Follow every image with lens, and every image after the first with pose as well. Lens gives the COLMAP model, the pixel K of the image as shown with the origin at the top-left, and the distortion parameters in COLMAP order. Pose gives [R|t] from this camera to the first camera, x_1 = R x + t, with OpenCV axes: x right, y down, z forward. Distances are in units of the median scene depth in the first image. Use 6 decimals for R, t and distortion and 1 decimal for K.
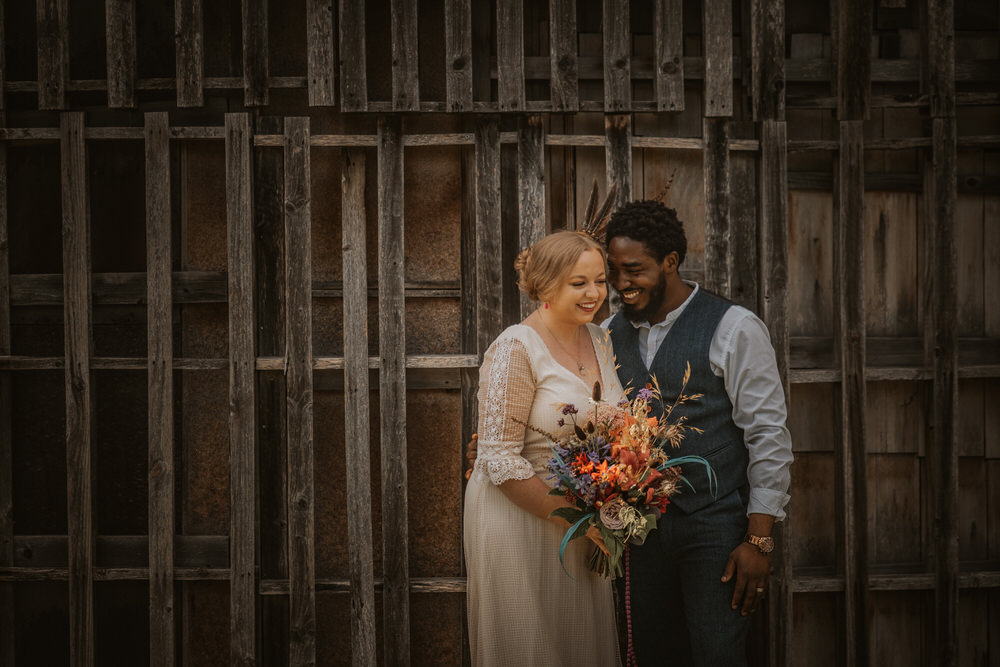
lens RADIAL K [[2655.5, 0, 503.3], [0, 2655.5, 332.9], [0, 0, 1]] dist [0.066296, 0.000000]
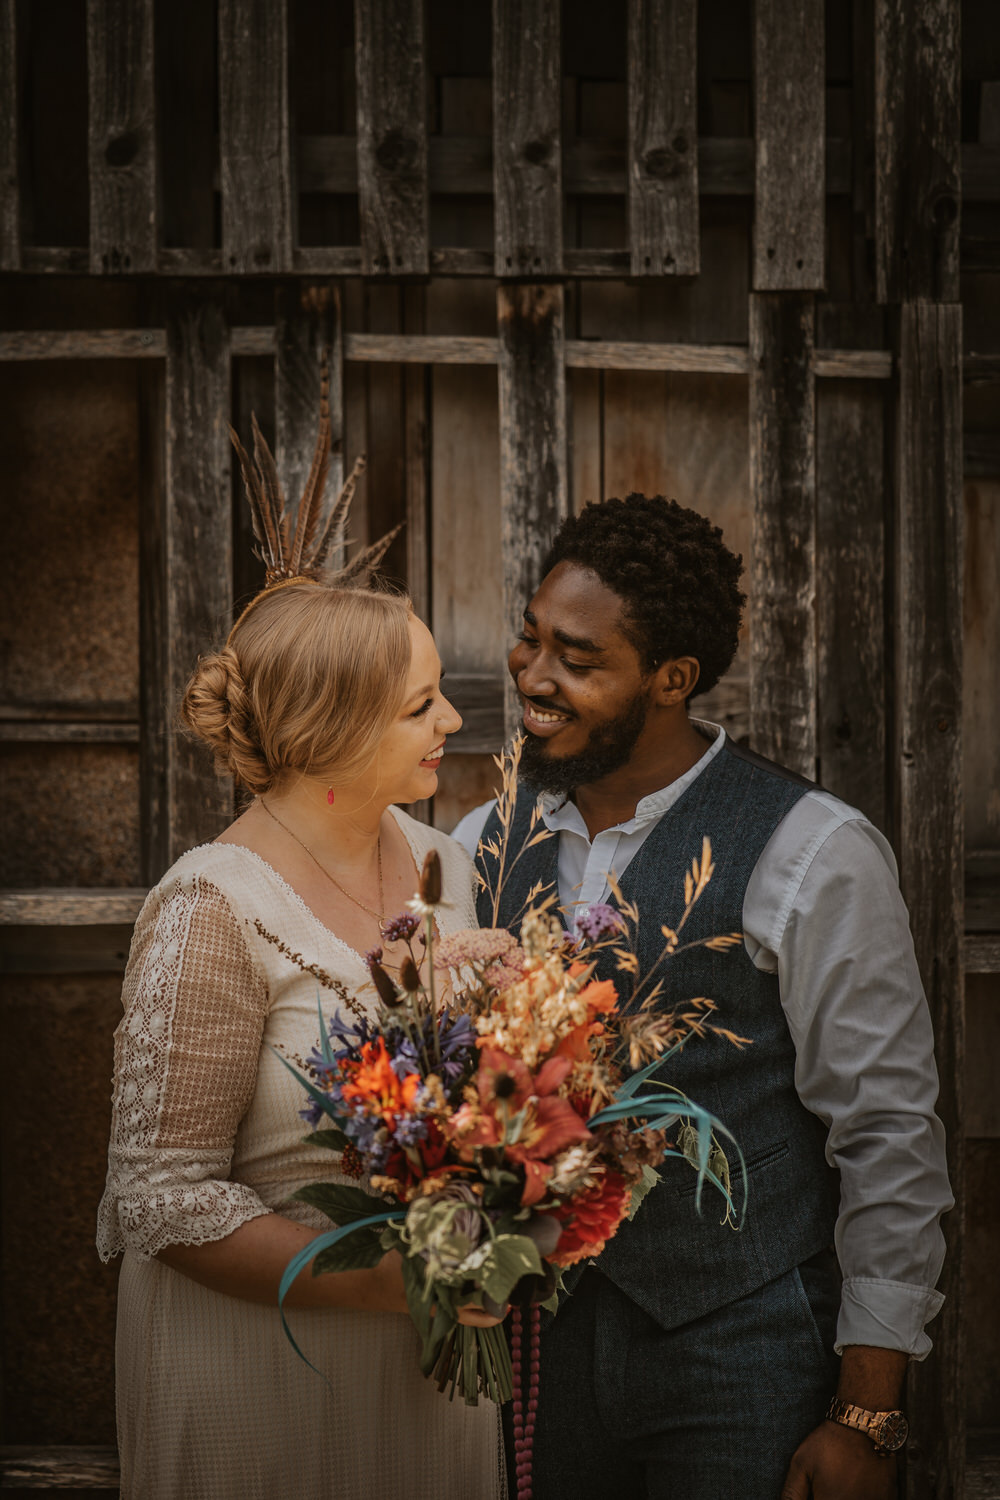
lens RADIAL K [[3983.2, 0, 494.0], [0, 3983.2, 750.8], [0, 0, 1]] dist [0.066296, 0.000000]
pose [[0.999389, 0.009786, -0.033542, 0.058133], [-0.009085, 0.999739, 0.020983, -0.025733], [0.033739, -0.020666, 0.999217, 0.412503]]
